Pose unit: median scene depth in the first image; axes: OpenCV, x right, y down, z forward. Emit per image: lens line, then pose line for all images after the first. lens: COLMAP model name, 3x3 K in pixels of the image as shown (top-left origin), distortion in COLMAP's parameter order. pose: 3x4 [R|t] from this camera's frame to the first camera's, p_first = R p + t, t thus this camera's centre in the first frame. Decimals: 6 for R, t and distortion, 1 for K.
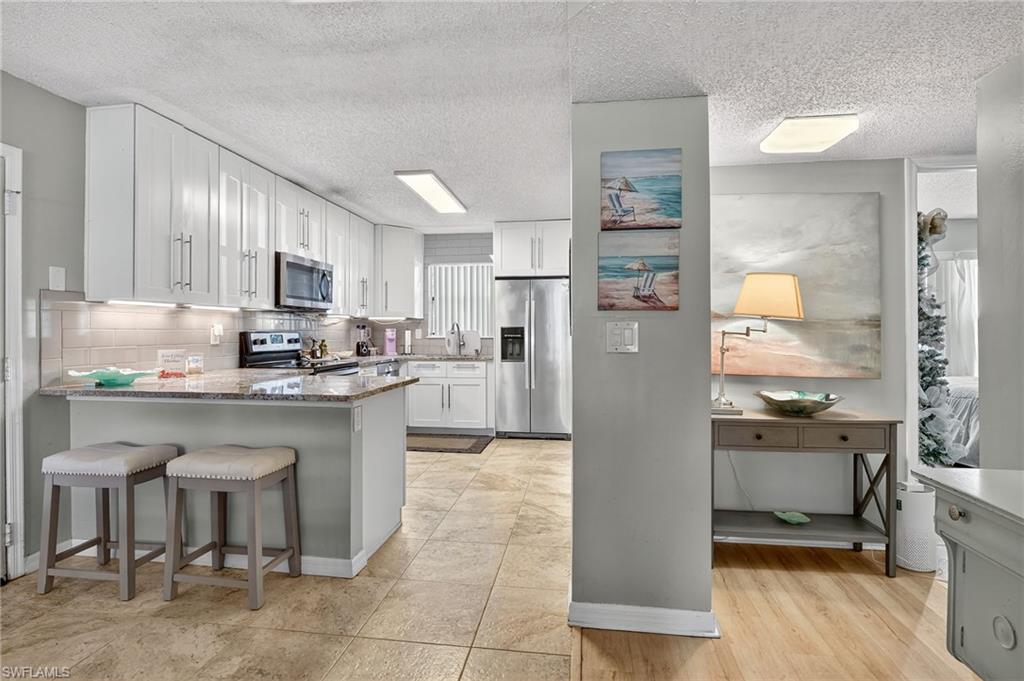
lens RADIAL K [[495.6, 0, 513.9], [0, 495.6, 337.4], [0, 0, 1]] dist [-0.012904, -0.000269]
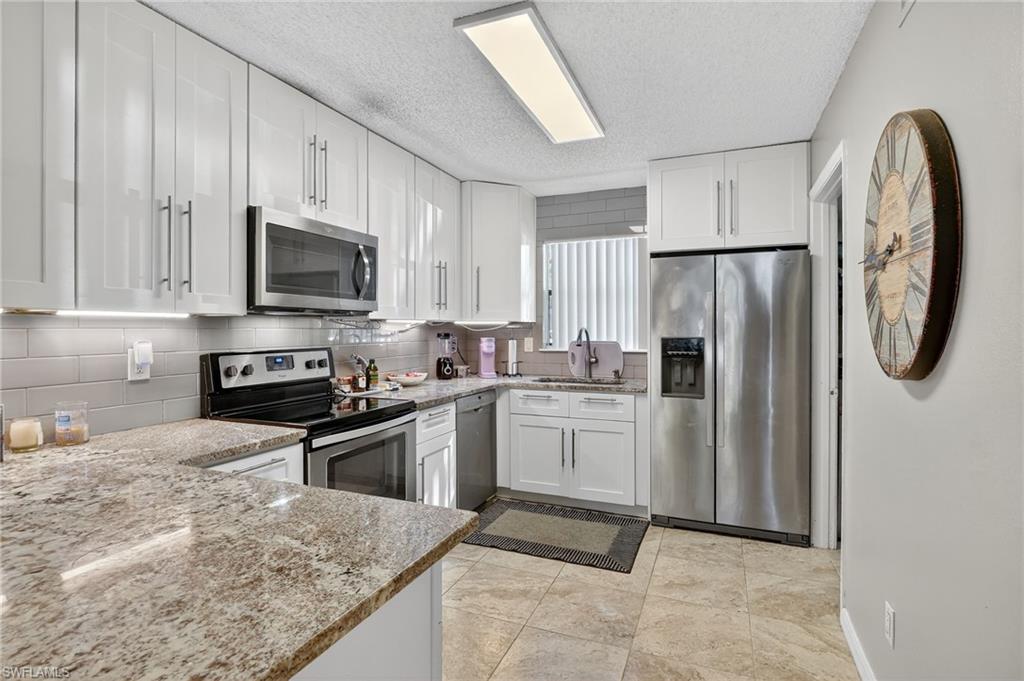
lens RADIAL K [[495.6, 0, 512.7], [0, 495.6, 335.6], [0, 0, 1]] dist [-0.012904, -0.000269]
pose [[0.967464, 0.001655, -0.253001, -0.047054], [-0.000993, 0.999996, 0.002743, -0.023979], [0.253005, -0.002402, 0.967462, 0.380426]]
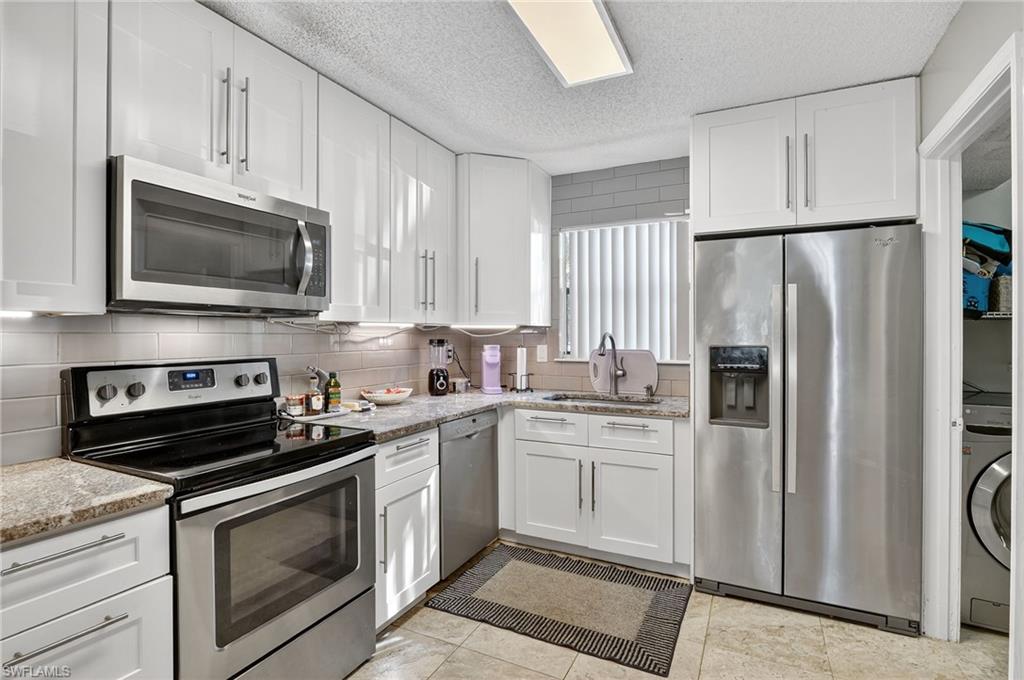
lens RADIAL K [[495.6, 0, 511.5], [0, 495.6, 340.7], [0, 0, 1]] dist [-0.012904, -0.000269]
pose [[0.948860, 0.002996, -0.315682, -0.053221], [-0.002506, 0.999995, 0.001959, -0.025150], [0.315686, -0.001068, 0.948863, 0.511566]]
